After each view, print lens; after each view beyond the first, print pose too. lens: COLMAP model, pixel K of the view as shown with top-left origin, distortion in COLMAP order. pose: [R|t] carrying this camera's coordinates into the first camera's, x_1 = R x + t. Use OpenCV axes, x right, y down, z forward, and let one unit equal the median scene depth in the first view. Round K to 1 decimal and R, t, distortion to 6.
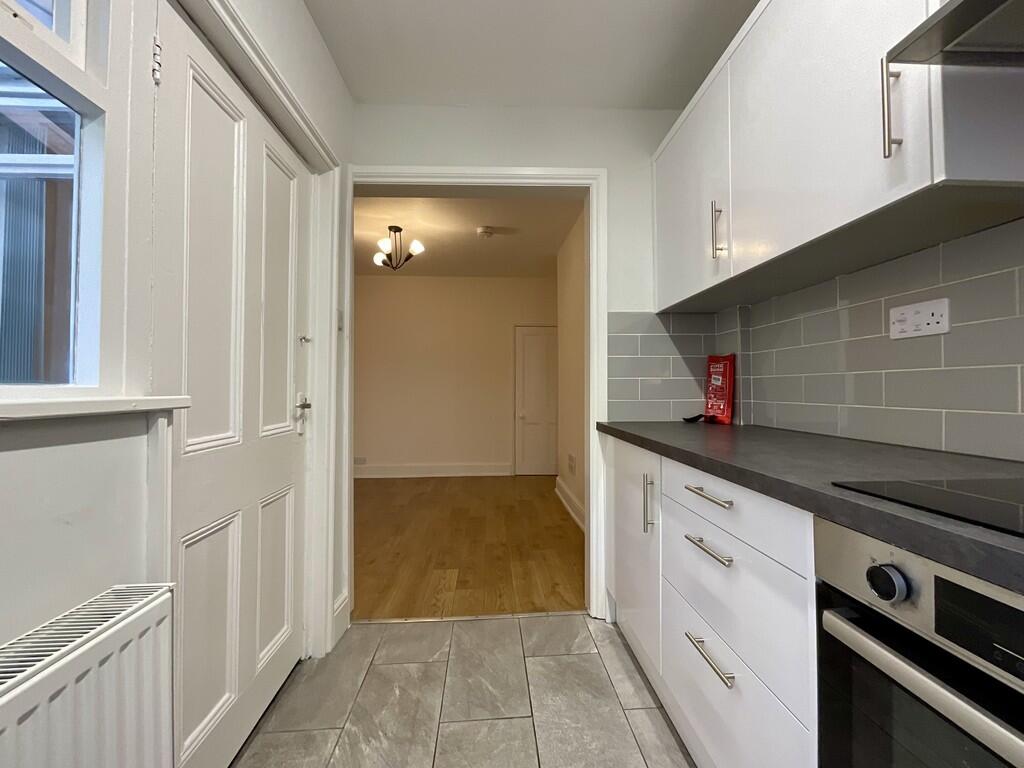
lens RADIAL K [[419.5, 0, 512.0], [0, 419.5, 384.0], [0, 0, 1]] dist [-0.000760, 0.000254]
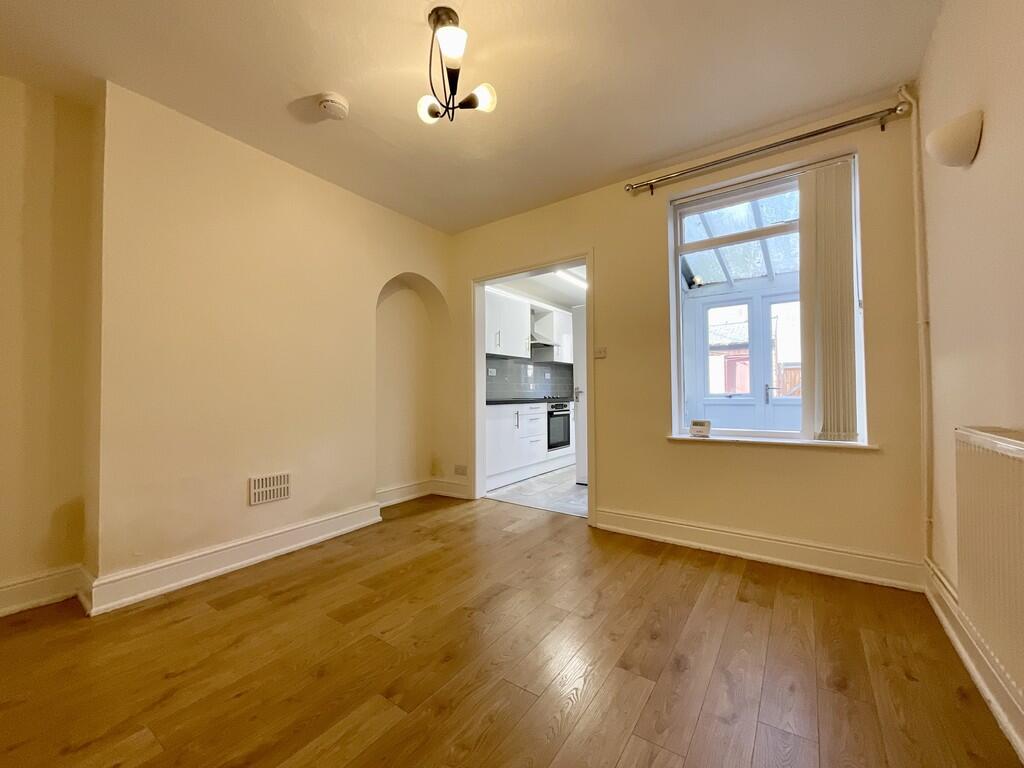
lens RADIAL K [[419.5, 0, 512.0], [0, 419.5, 384.0], [0, 0, 1]] dist [-0.000760, 0.000254]
pose [[-0.785039, 0.021786, 0.619063, -0.621024], [0.001759, 0.999456, -0.032943, 0.040183], [-0.619444, -0.024772, -0.784650, 1.324780]]
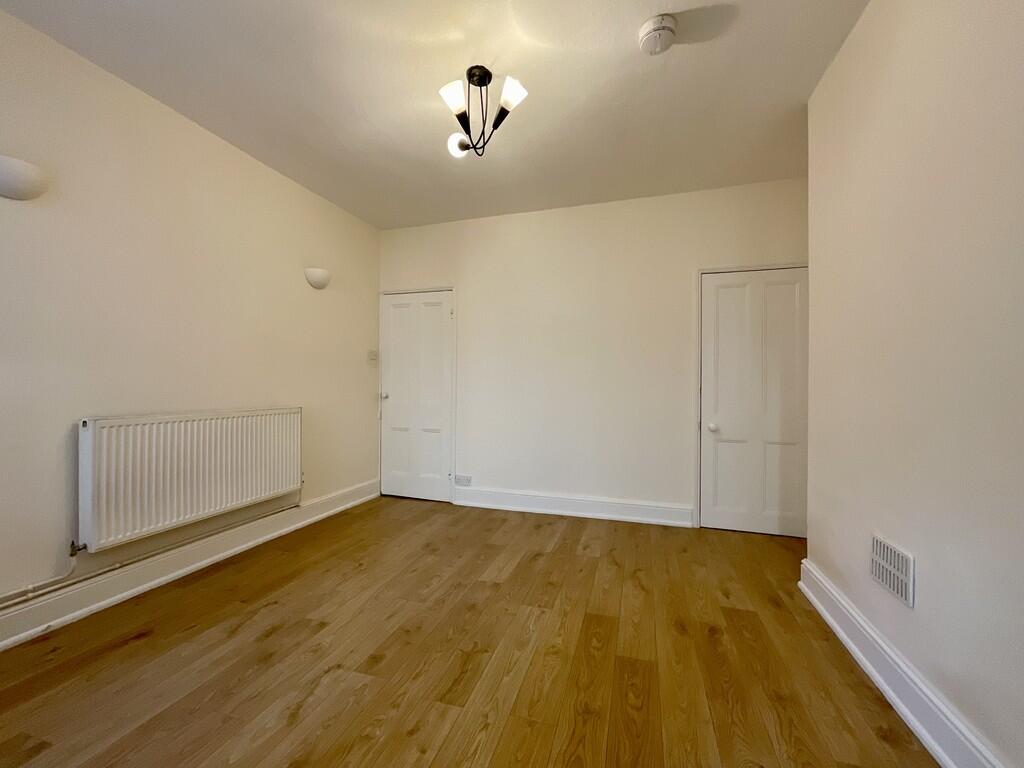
lens RADIAL K [[419.5, 0, 512.0], [0, 419.5, 384.0], [0, 0, 1]] dist [-0.000760, 0.000254]
pose [[0.936977, 0.006072, -0.349339, -0.051742], [-0.002495, 0.999940, 0.010688, 0.016214], [0.349383, -0.009143, 0.936936, 0.521945]]
